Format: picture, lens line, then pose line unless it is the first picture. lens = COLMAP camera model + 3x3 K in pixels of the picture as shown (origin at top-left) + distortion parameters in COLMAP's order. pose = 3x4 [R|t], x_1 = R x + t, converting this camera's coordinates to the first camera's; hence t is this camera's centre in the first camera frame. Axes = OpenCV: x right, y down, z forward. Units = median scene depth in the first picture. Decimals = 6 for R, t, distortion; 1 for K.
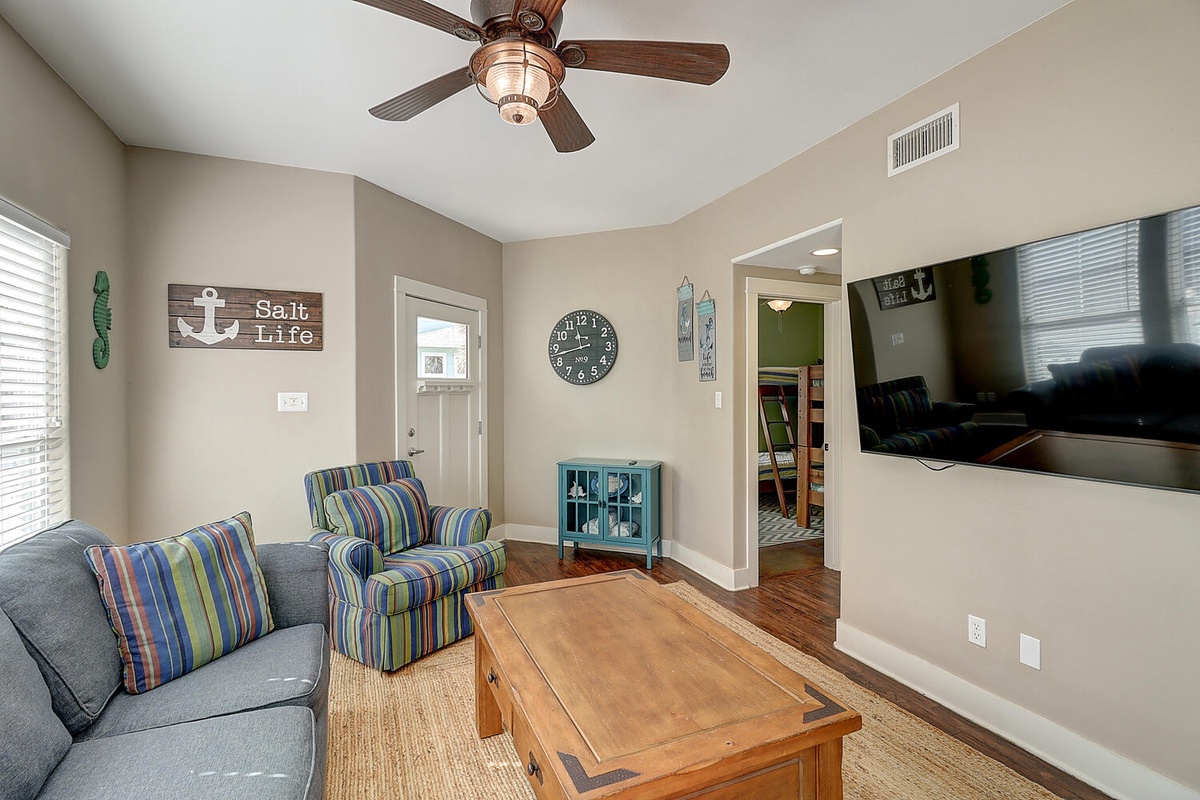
lens RADIAL K [[553.4, 0, 596.7], [0, 553.4, 391.8], [0, 0, 1]] dist [-0.003368, -0.000456]
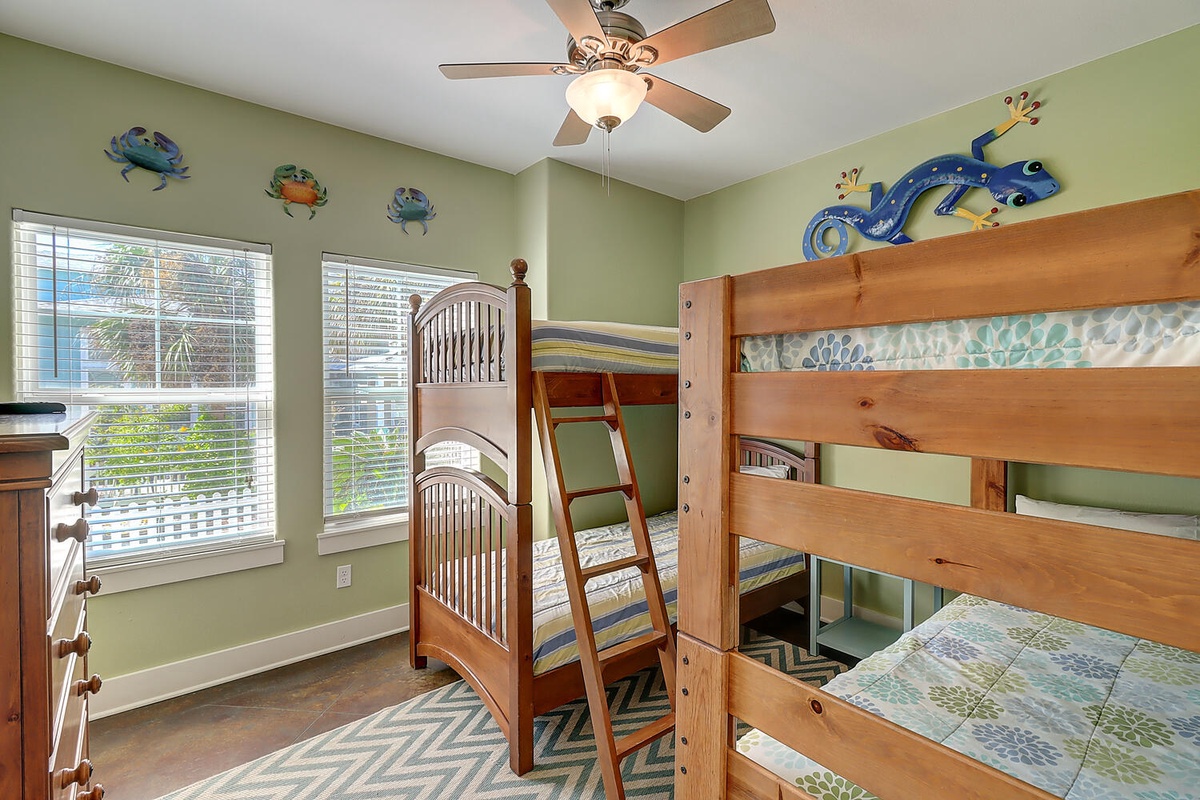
lens RADIAL K [[553.4, 0, 596.7], [0, 553.4, 391.8], [0, 0, 1]] dist [-0.003368, -0.000456]
pose [[0.957966, 0.002374, 0.286873, 0.234521], [-0.003502, 0.999988, 0.003416, -0.001612], [-0.286862, -0.004277, 0.957962, 0.696185]]
